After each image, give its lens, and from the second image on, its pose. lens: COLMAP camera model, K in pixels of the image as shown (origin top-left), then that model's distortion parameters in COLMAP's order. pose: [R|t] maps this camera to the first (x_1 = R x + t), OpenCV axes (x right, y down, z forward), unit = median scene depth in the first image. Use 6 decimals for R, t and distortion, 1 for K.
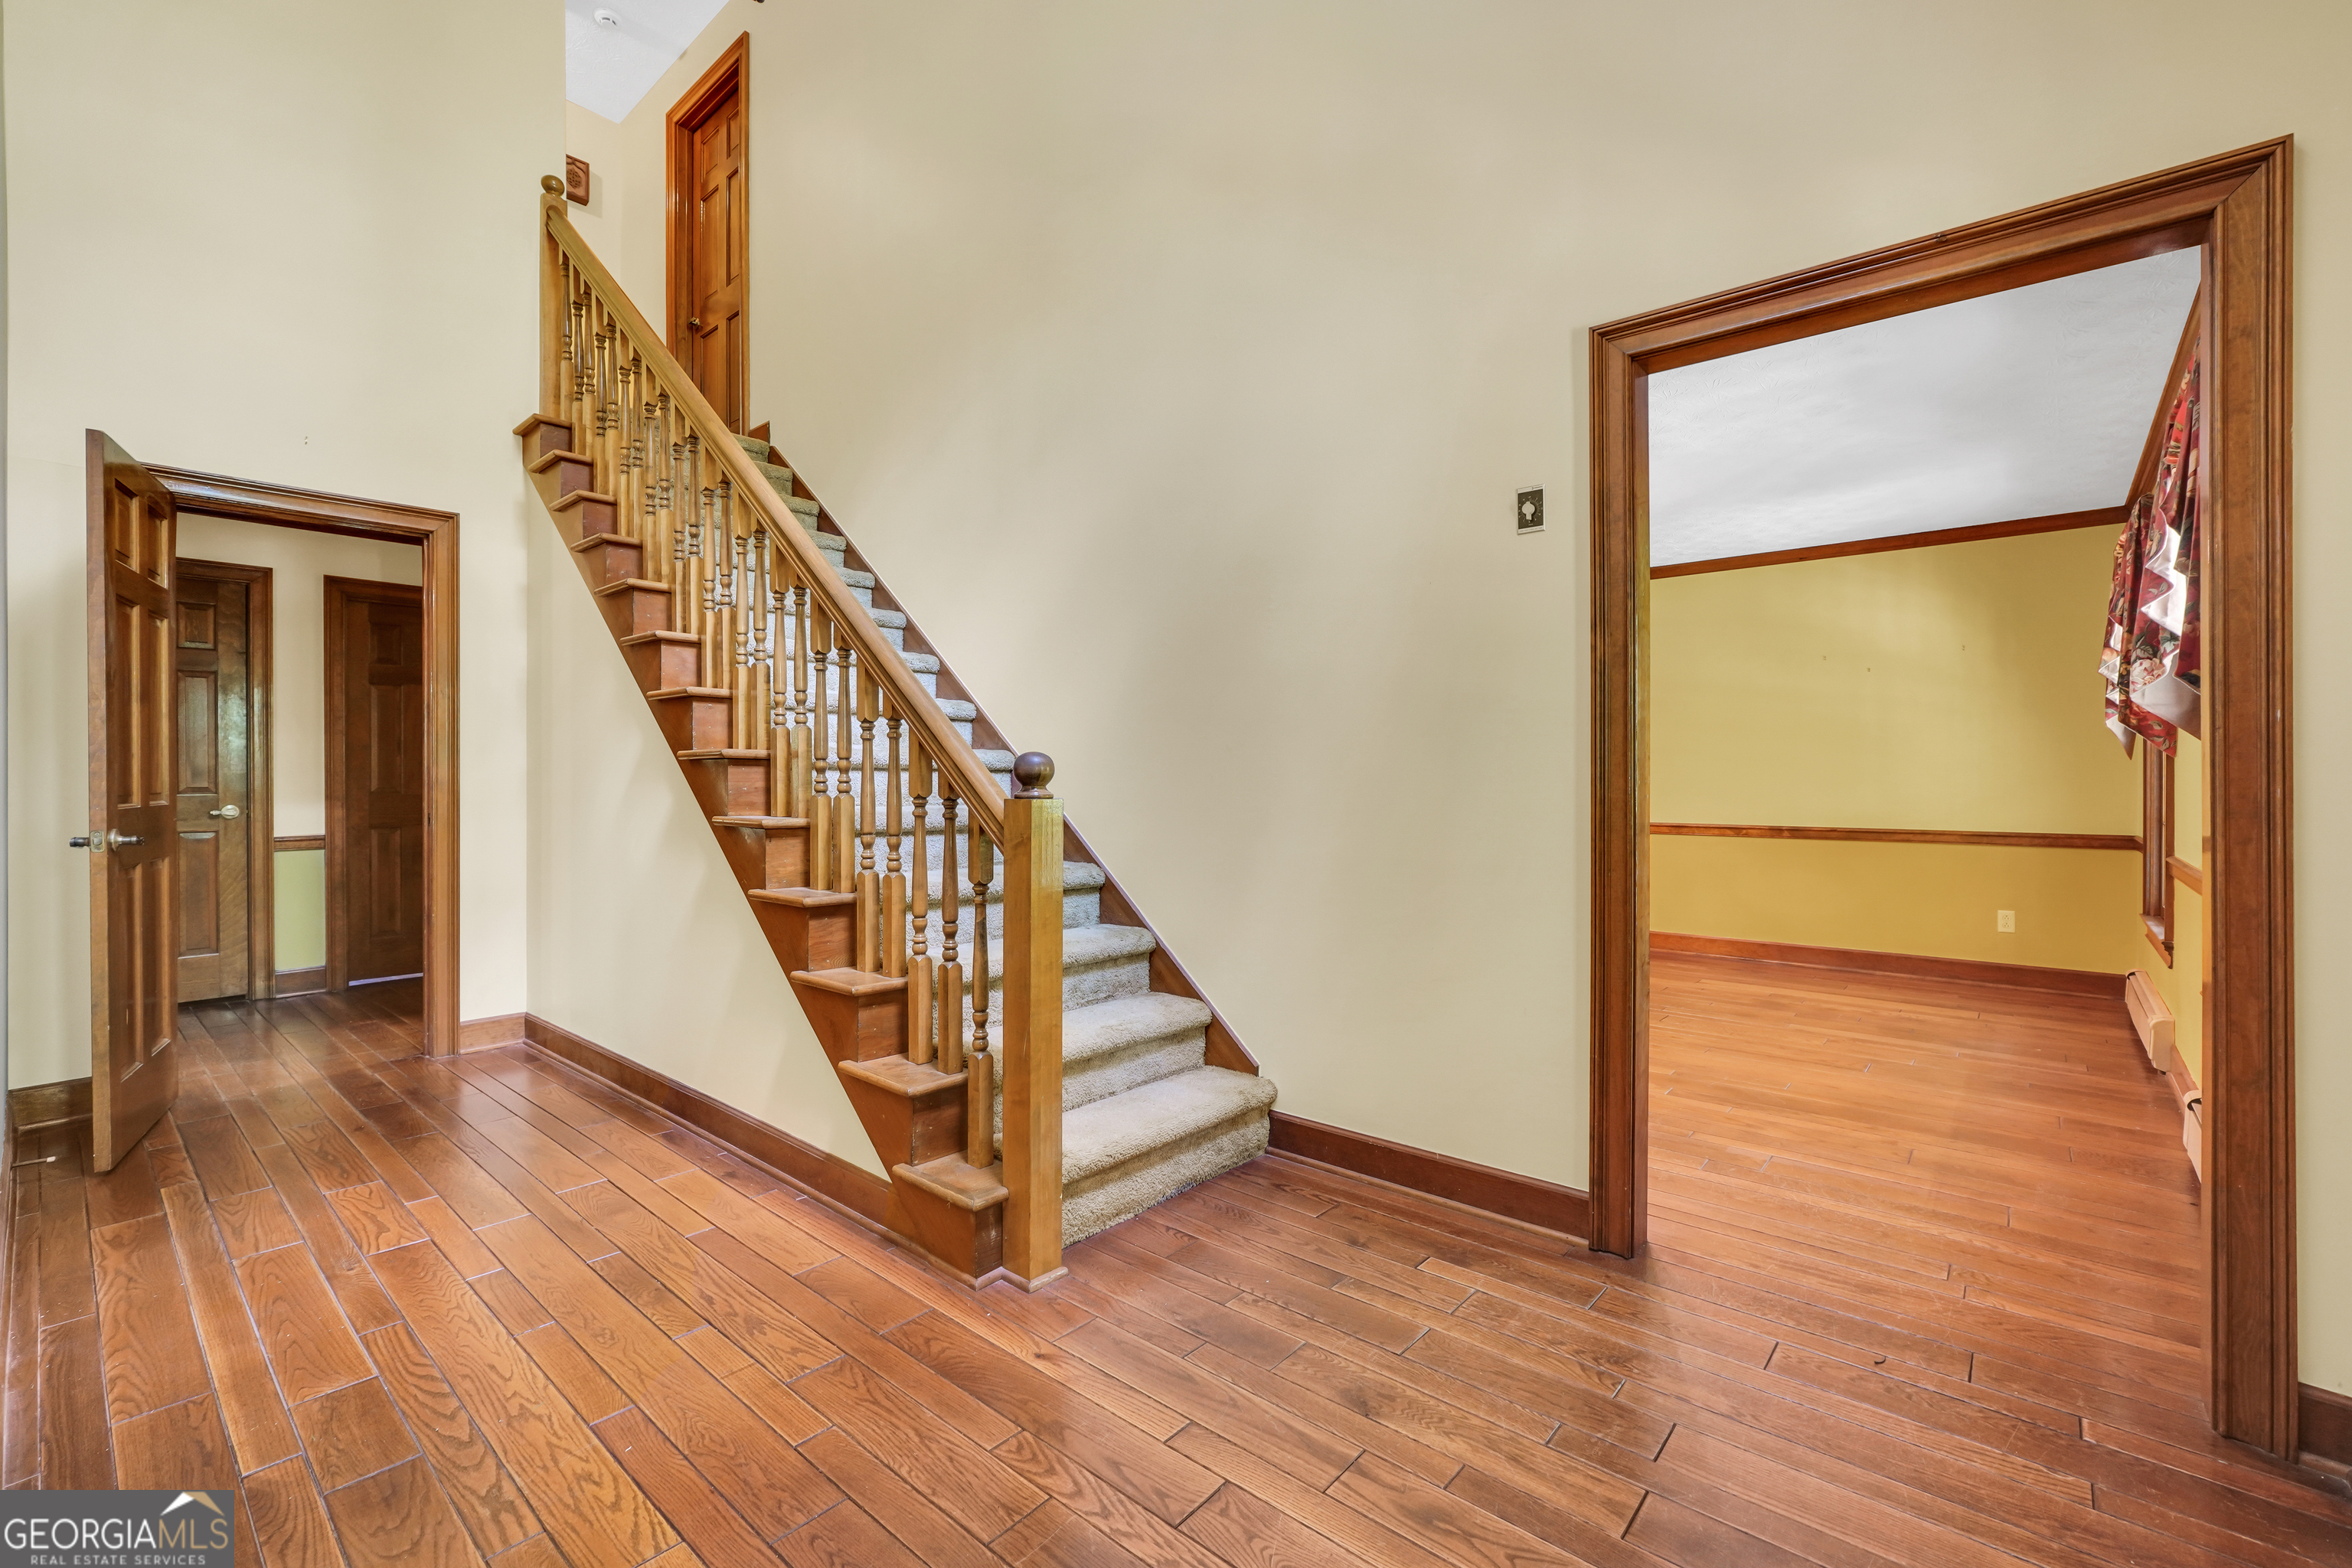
lens RADIAL K [[1018.4, 0, 1163.1], [0, 1018.4, 787.9], [0, 0, 1]] dist [-0.021288, 0.008032]
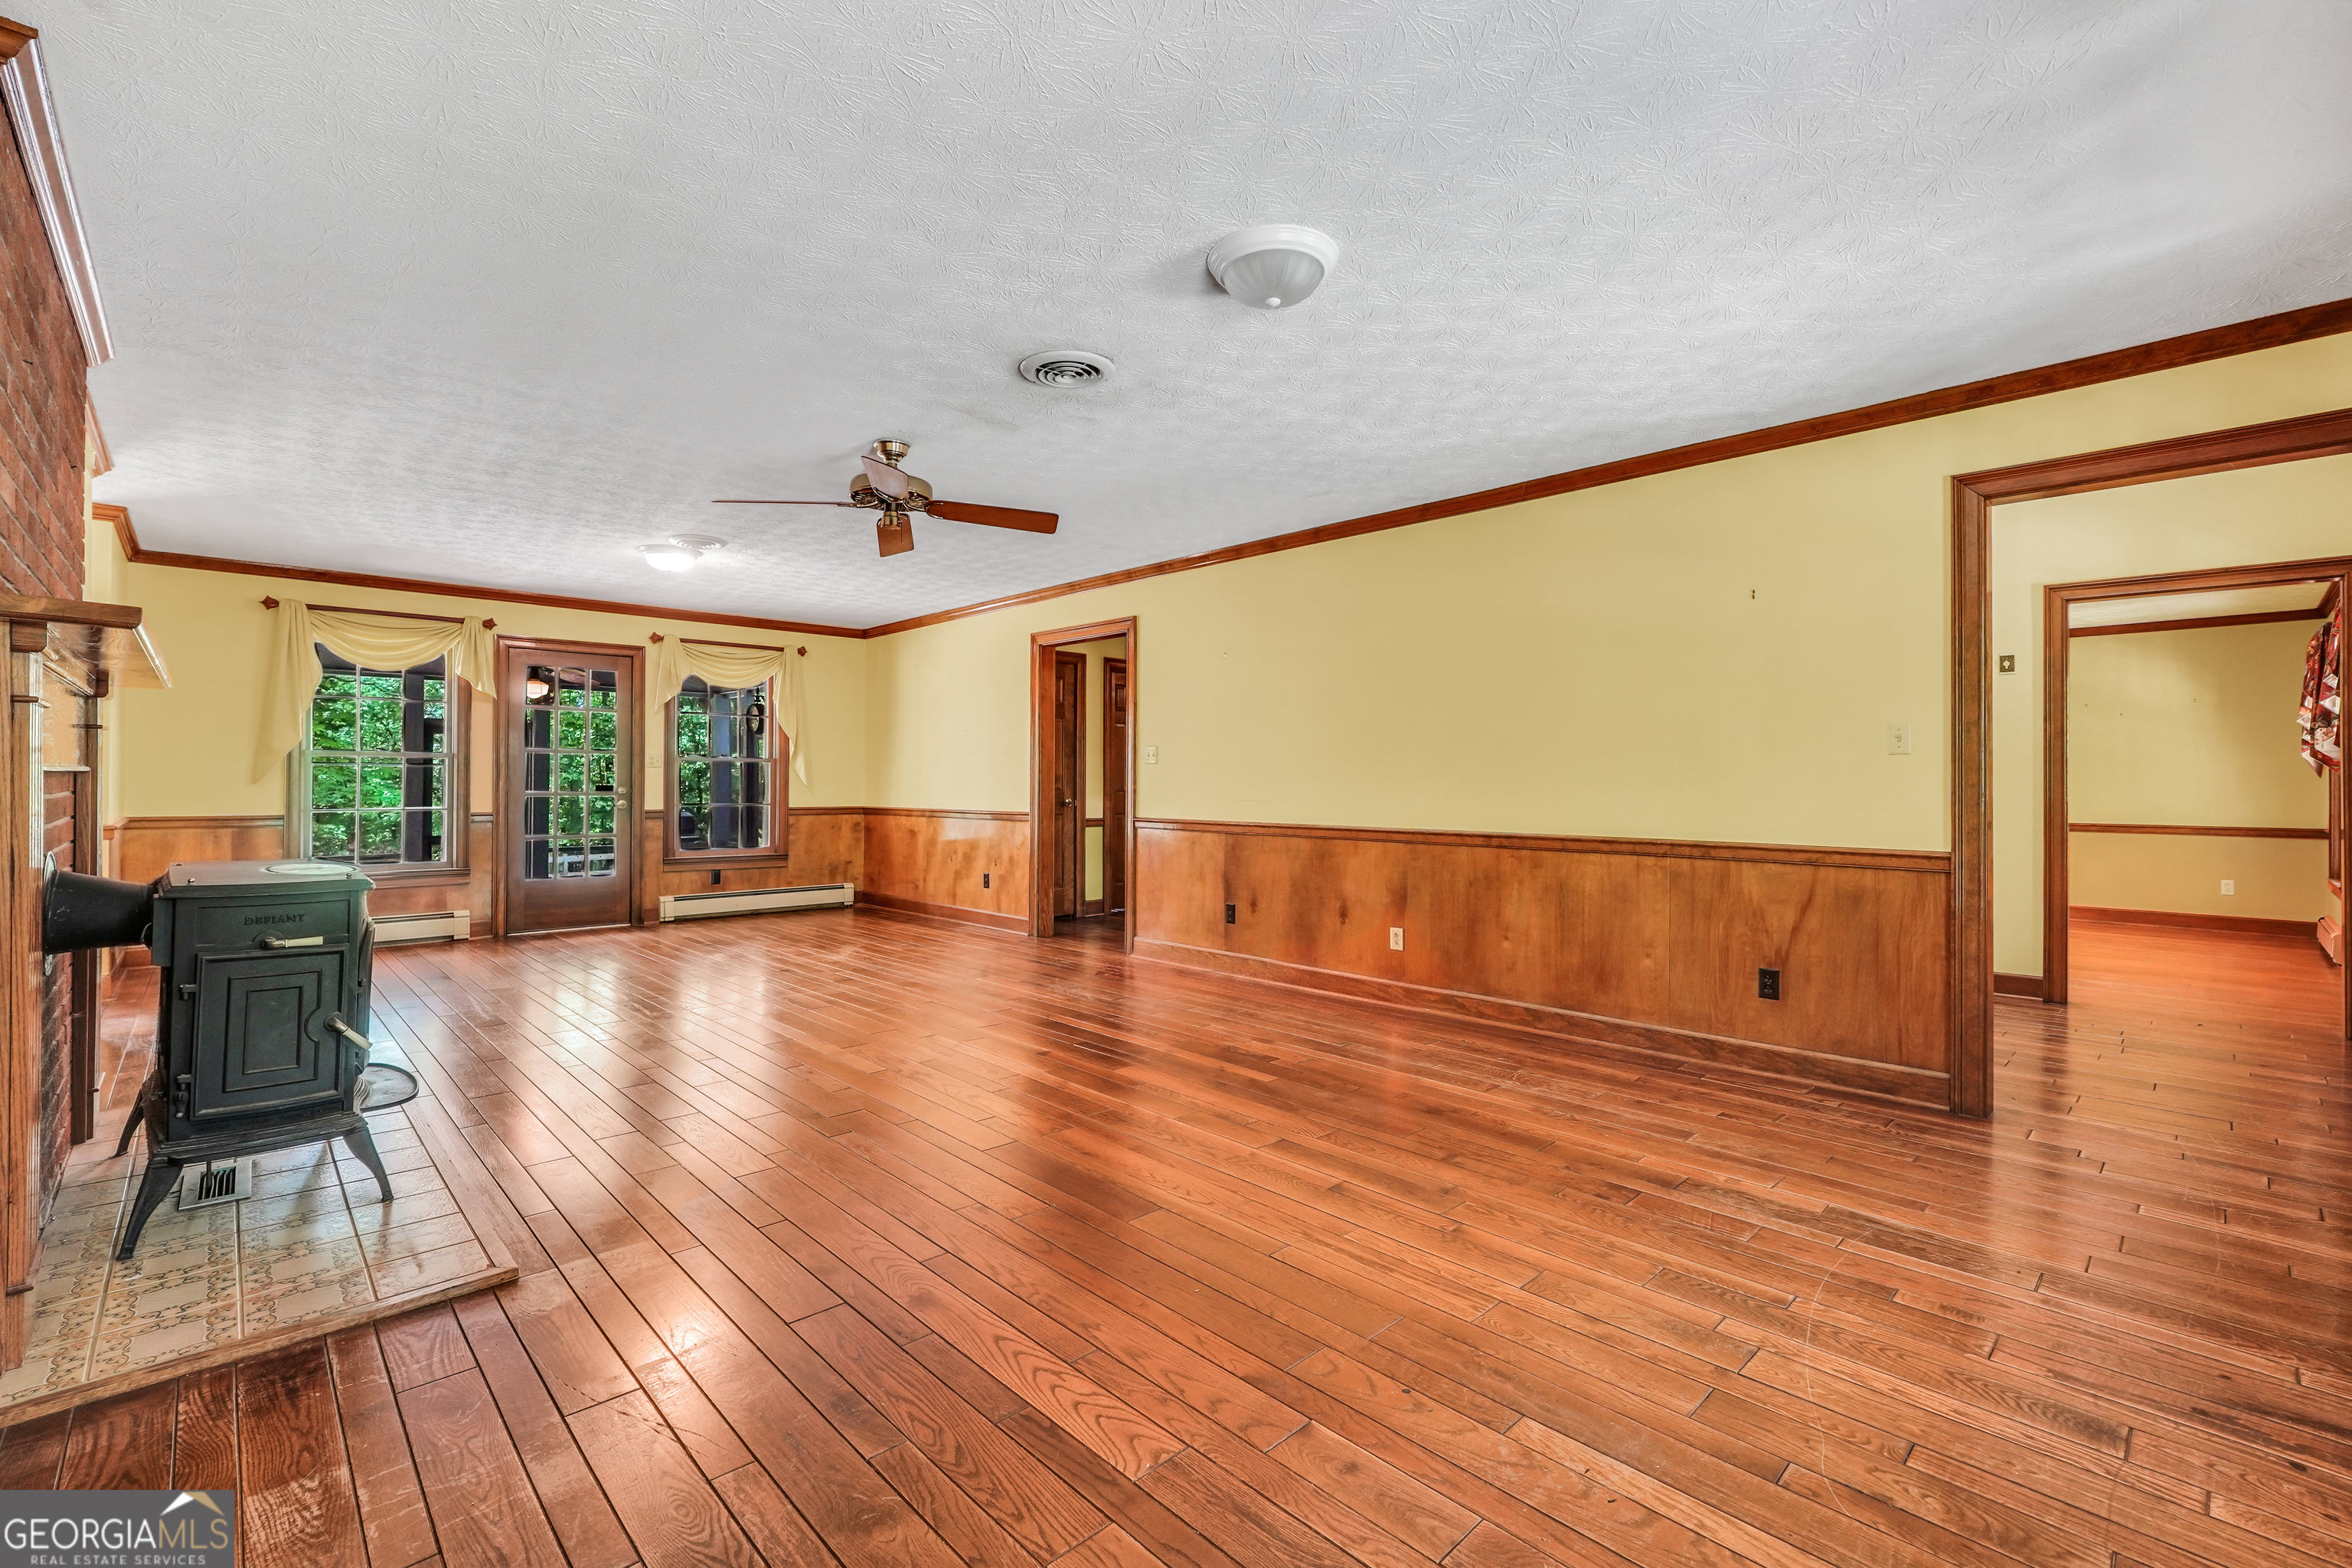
lens RADIAL K [[1018.4, 0, 1163.1], [0, 1018.4, 787.9], [0, 0, 1]] dist [-0.021288, 0.008032]
pose [[0.995229, 0.007016, -0.097314, -0.655895], [-0.007986, 0.999922, -0.009583, 0.014757], [0.097240, 0.010314, 0.995208, -0.707979]]
